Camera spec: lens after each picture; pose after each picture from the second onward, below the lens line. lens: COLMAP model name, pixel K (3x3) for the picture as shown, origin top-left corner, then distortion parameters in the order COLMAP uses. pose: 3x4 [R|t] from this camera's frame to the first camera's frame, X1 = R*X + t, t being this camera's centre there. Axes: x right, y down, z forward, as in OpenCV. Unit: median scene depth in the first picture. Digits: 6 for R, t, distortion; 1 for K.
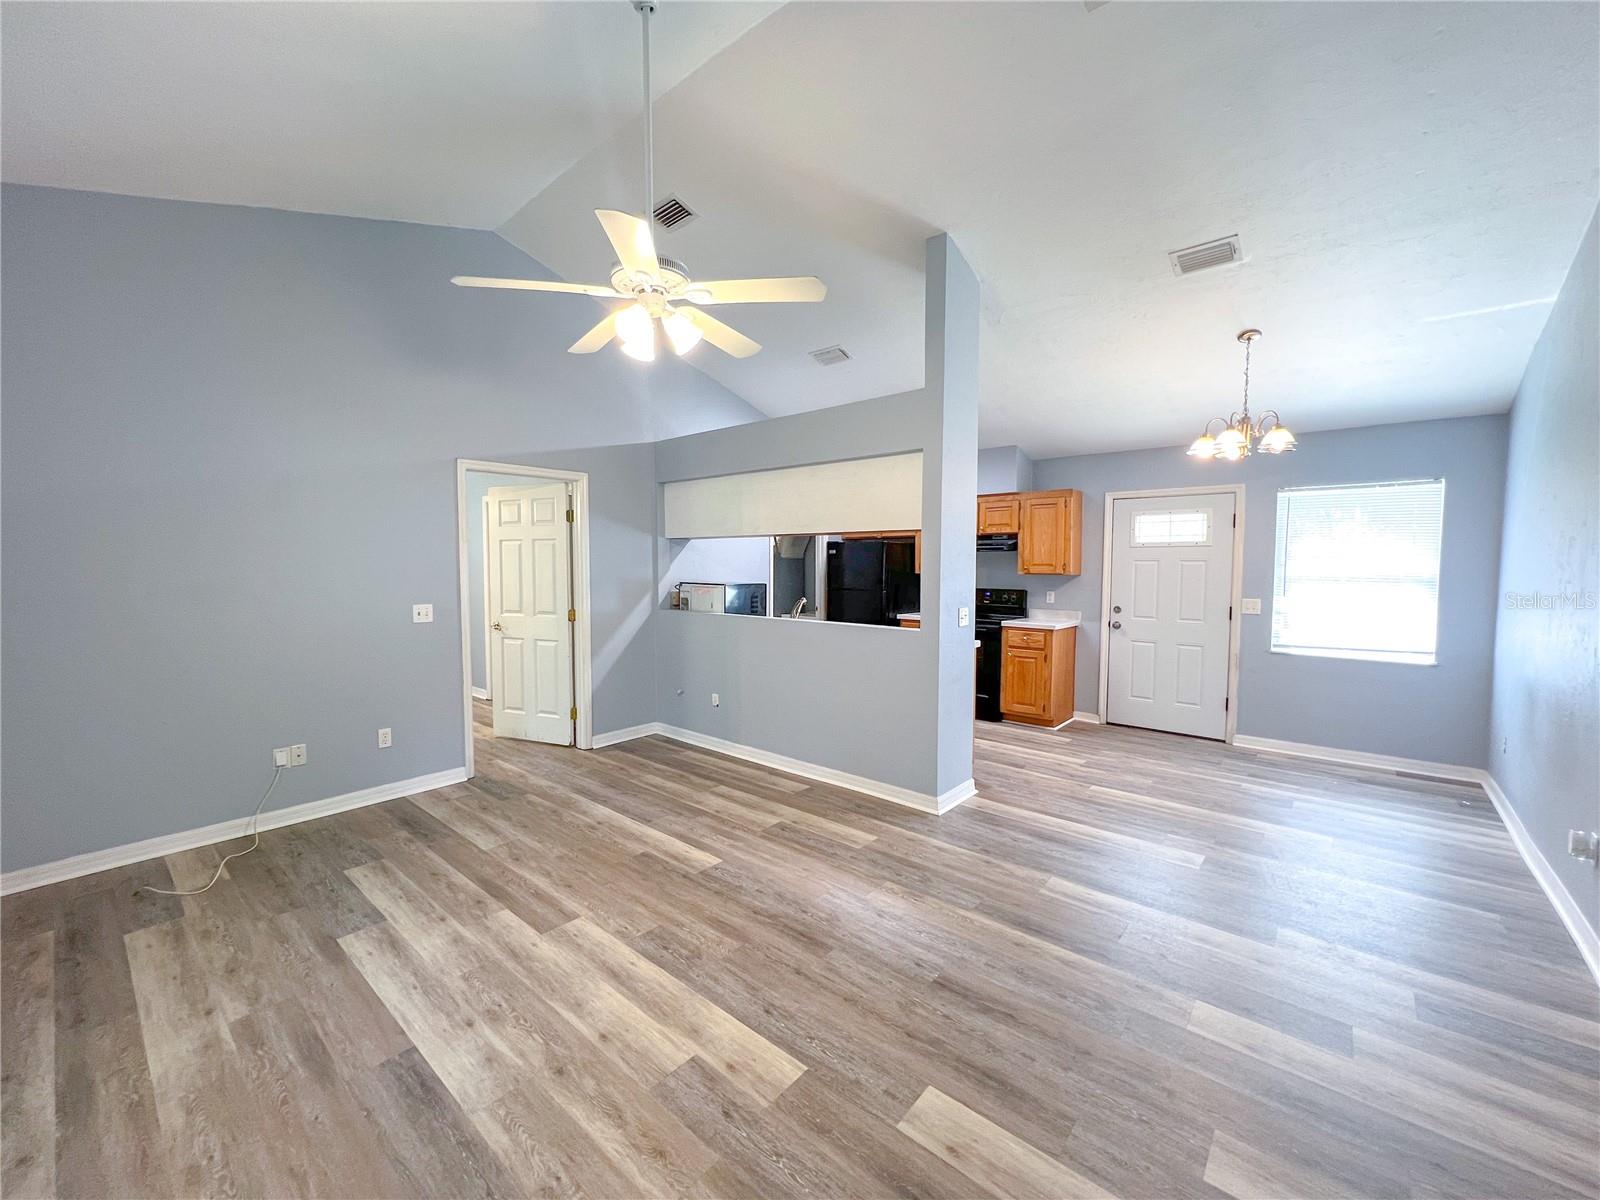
lens RADIAL K [[639.3, 0, 798.8], [0, 639.3, 599.4], [0, 0, 1]] dist [-0.004692, -0.000210]
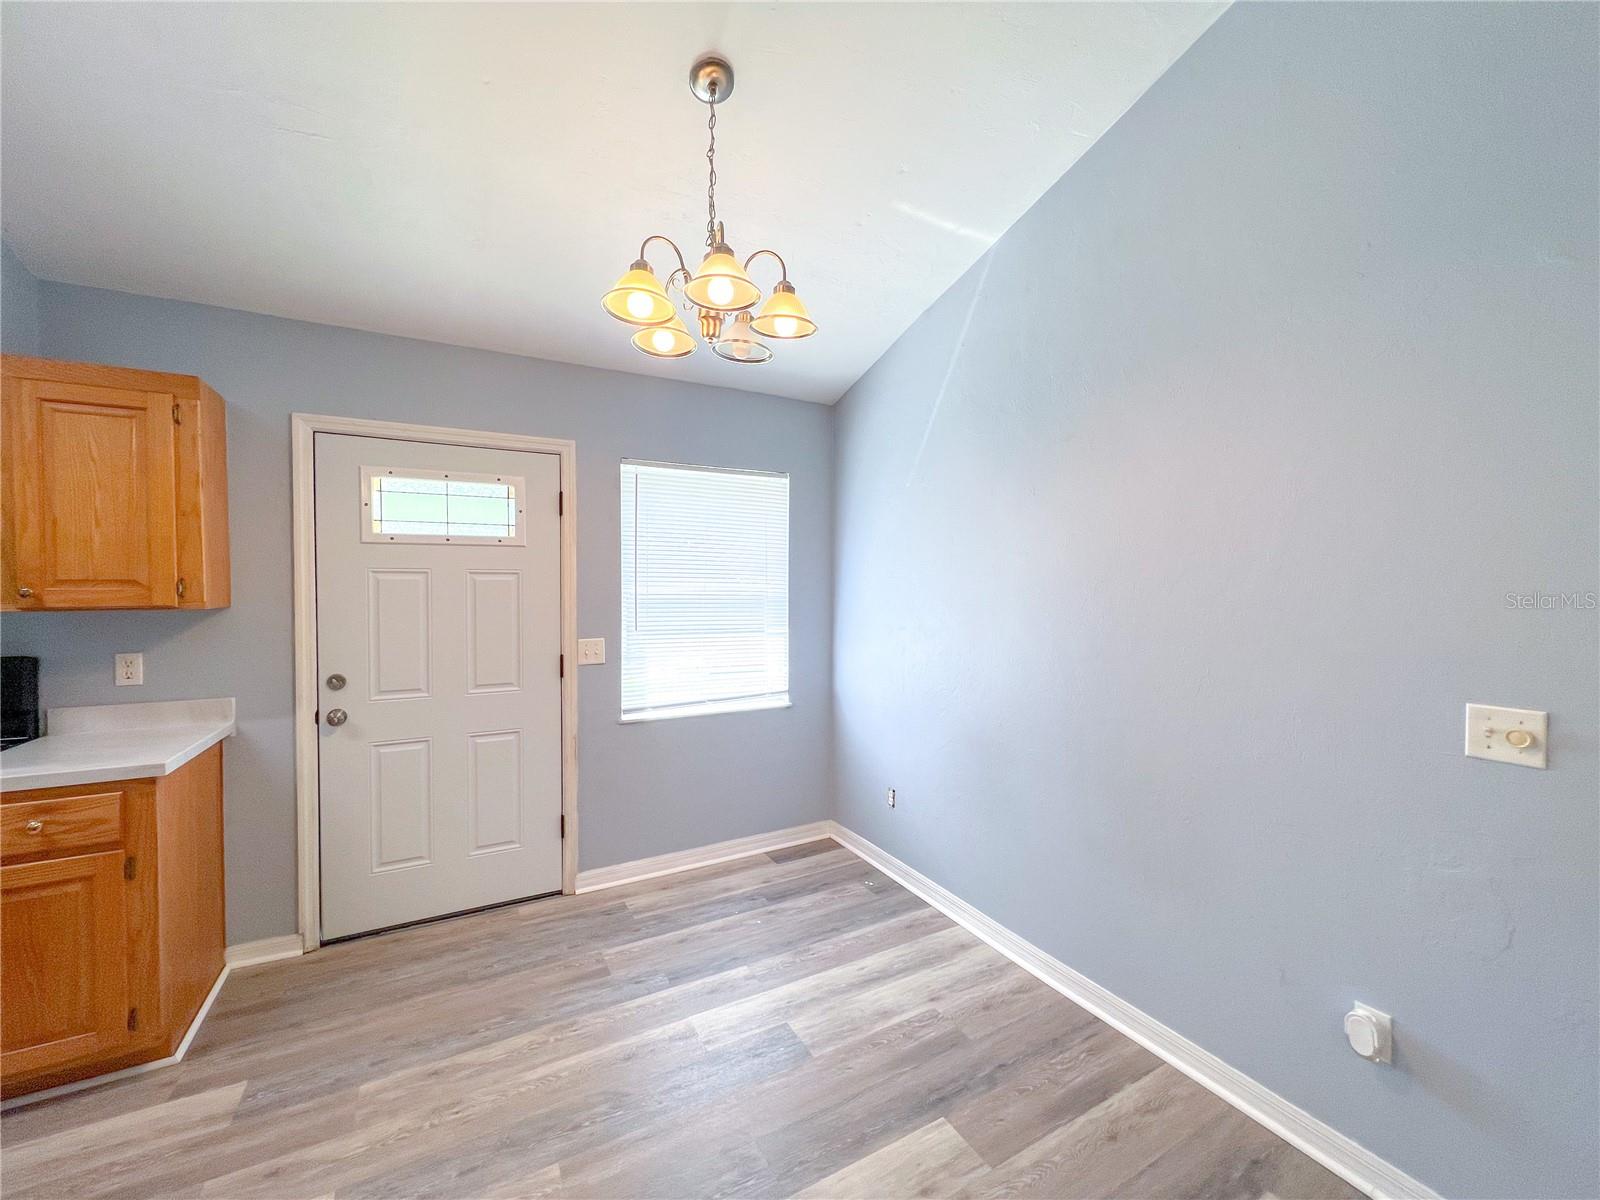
lens RADIAL K [[639.3, 0, 801.4], [0, 639.3, 594.4], [0, 0, 1]] dist [-0.004692, -0.000210]
pose [[0.350117, -0.020658, 0.936478, 0.228087], [0.051028, 0.998693, 0.002953, -0.034149], [-0.935315, 0.046753, 0.350714, 0.620139]]
